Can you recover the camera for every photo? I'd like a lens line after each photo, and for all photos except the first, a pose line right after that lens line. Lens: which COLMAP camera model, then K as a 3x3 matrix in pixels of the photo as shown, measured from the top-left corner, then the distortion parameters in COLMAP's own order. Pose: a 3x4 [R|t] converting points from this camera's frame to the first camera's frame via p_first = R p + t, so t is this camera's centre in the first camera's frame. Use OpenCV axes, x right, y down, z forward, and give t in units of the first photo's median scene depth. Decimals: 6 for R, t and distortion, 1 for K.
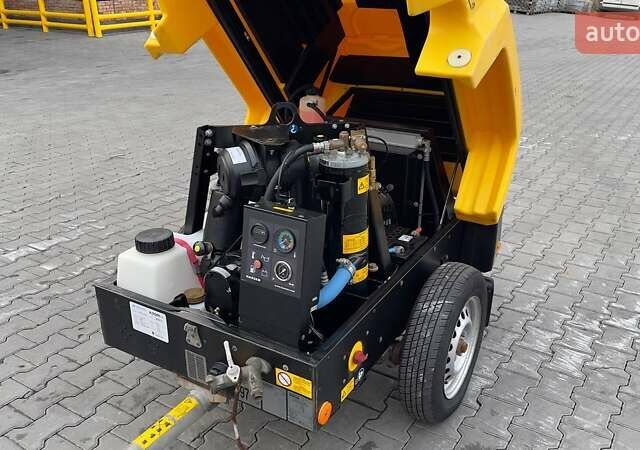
lens RADIAL K [[581.6, 0, 315.7], [0, 581.6, 224.3], [0, 0, 1]] dist [0.011046, -0.000837]
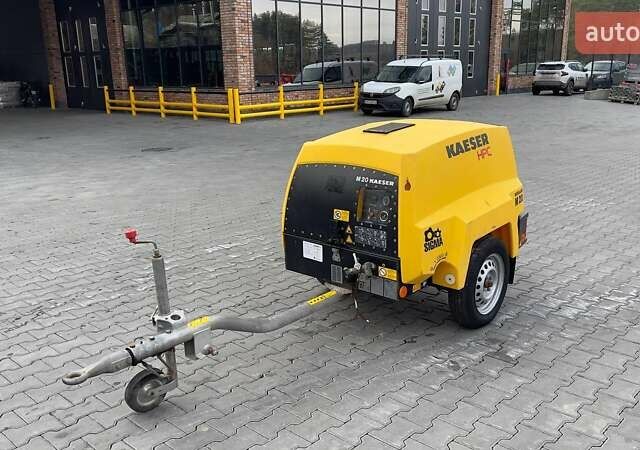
lens RADIAL K [[581.6, 0, 323.0], [0, 581.6, 221.2], [0, 0, 1]] dist [0.011046, -0.000837]
pose [[0.984756, 0.030276, -0.171287, 0.034112], [-0.055776, 0.987699, -0.146082, 0.169568], [0.164757, 0.153409, 0.974331, -0.421867]]
